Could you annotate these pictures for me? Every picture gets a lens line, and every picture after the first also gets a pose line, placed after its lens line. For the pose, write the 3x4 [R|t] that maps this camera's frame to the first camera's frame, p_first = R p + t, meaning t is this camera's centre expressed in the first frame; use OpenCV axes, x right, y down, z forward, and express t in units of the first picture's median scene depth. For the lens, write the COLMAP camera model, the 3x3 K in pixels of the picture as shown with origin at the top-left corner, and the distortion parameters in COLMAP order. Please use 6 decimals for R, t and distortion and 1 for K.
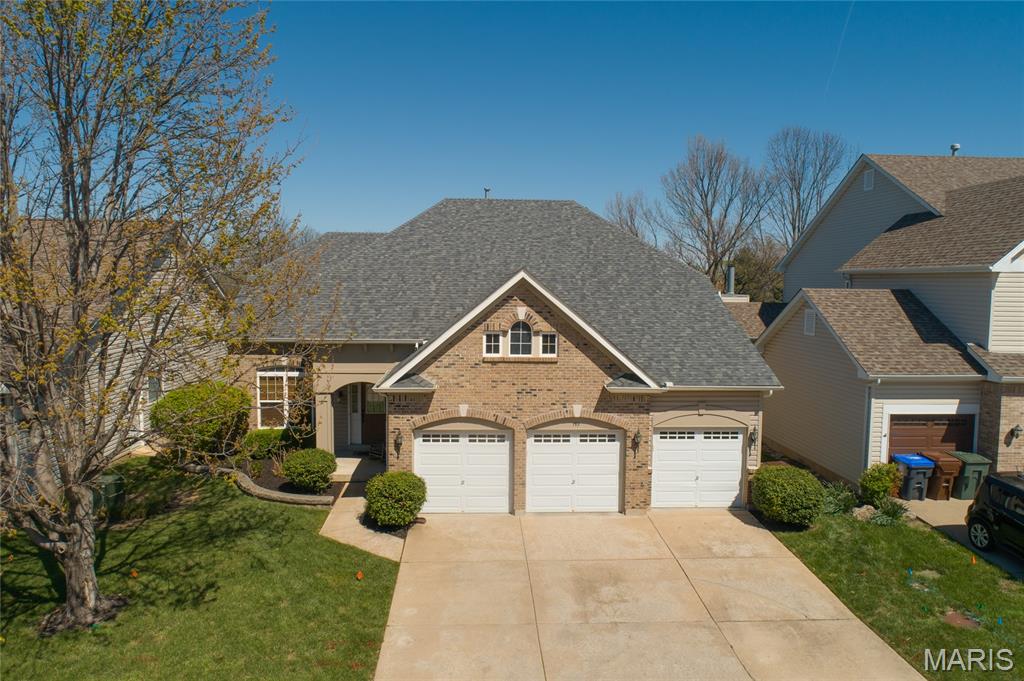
lens RADIAL K [[692.2, 0, 509.3], [0, 692.2, 338.2], [0, 0, 1]] dist [0.004019, -0.003956]
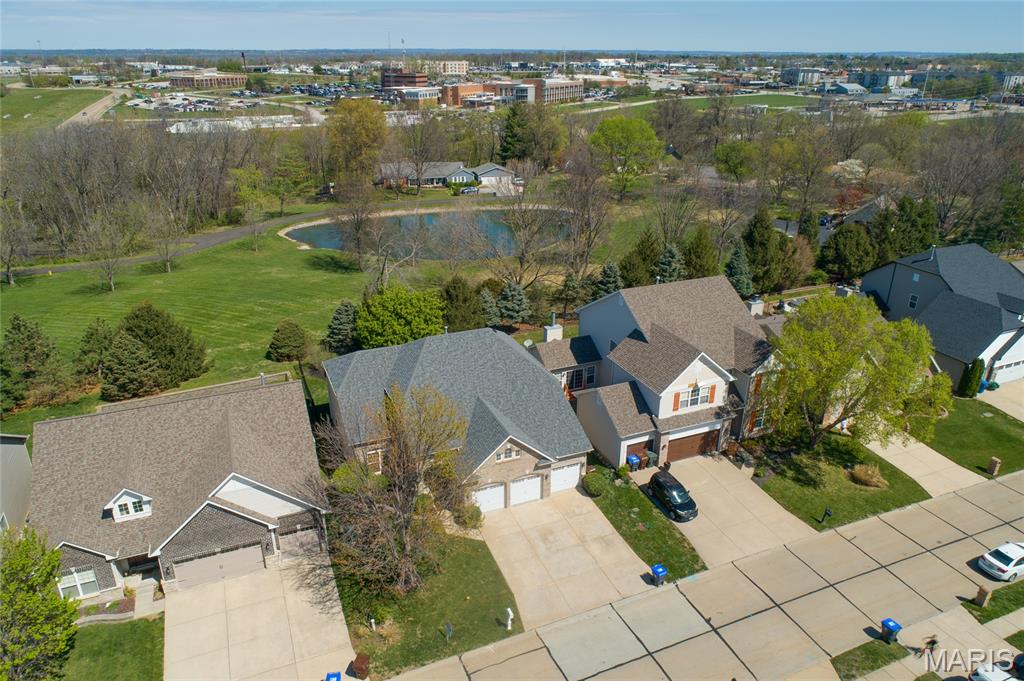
lens RADIAL K [[692.2, 0, 513.1], [0, 692.2, 341.4], [0, 0, 1]] dist [0.004019, -0.003956]
pose [[0.942178, -0.136547, 0.306033, -0.731165], [0.033242, 0.946798, 0.320107, -1.276310], [-0.333461, -0.291425, 0.896591, -1.319836]]
